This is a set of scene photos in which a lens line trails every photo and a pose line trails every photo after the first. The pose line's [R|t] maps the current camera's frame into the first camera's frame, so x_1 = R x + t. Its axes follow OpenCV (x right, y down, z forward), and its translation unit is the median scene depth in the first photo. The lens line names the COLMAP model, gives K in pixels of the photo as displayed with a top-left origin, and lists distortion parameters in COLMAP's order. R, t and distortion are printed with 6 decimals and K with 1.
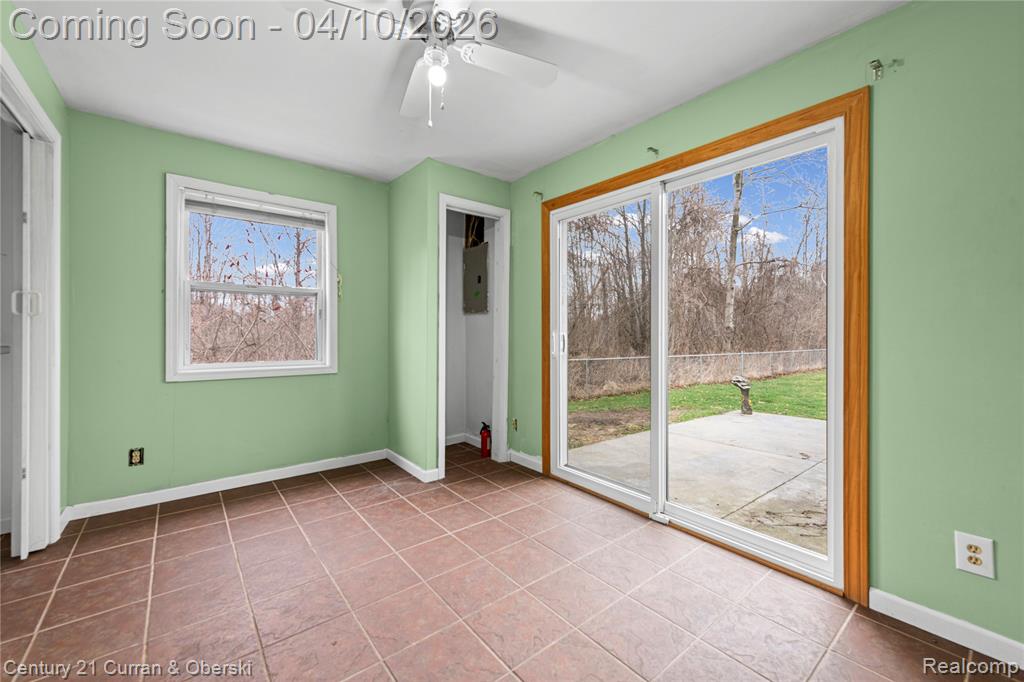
lens RADIAL K [[408.3, 0, 519.4], [0, 408.3, 335.4], [0, 0, 1]] dist [0.010296, -0.000797]
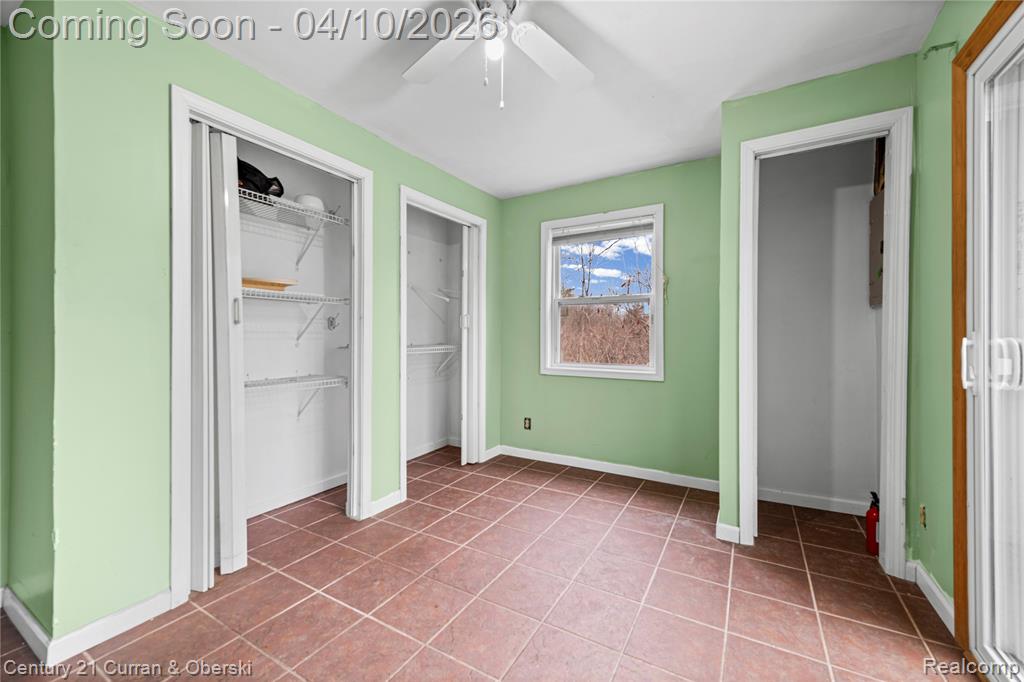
lens RADIAL K [[408.3, 0, 516.9], [0, 408.3, 338.2], [0, 0, 1]] dist [0.010296, -0.000797]
pose [[0.351905, -0.000765, -0.936035, 0.365652], [-0.008195, 0.999959, -0.003898, -0.000121], [0.936000, 0.009042, 0.351884, 0.412481]]
